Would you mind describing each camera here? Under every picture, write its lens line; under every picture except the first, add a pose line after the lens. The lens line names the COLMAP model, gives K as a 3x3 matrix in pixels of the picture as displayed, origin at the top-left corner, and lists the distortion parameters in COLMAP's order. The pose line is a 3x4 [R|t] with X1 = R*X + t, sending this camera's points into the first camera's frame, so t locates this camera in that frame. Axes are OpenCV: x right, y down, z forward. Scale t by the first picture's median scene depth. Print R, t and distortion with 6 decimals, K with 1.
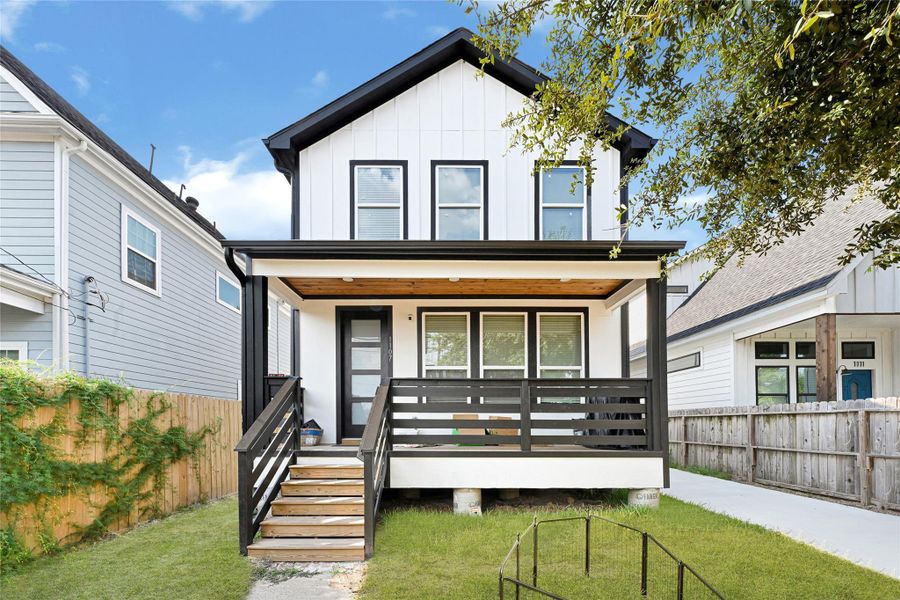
lens RADIAL K [[368.4, 0, 450.6], [0, 368.4, 322.7], [0, 0, 1]] dist [0.027835, -0.014934]
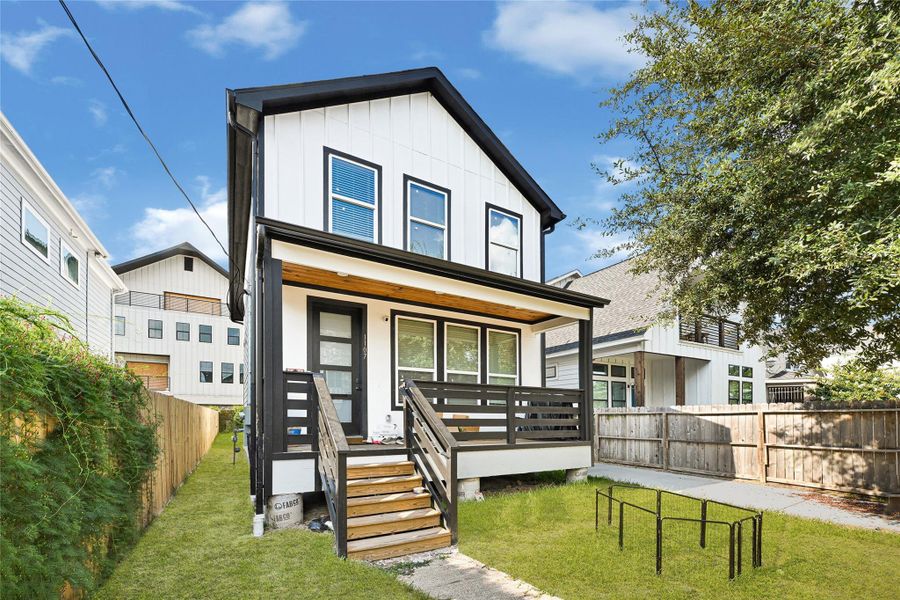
lens RADIAL K [[368.9, 0, 449.2], [0, 368.9, 296.2], [0, 0, 1]] dist [0.001281, 0.000050]
pose [[0.862287, 0.159460, 0.480659, -0.510371], [-0.130132, 0.987031, -0.093998, -0.002311], [-0.489414, 0.018504, 0.871855, 0.003848]]
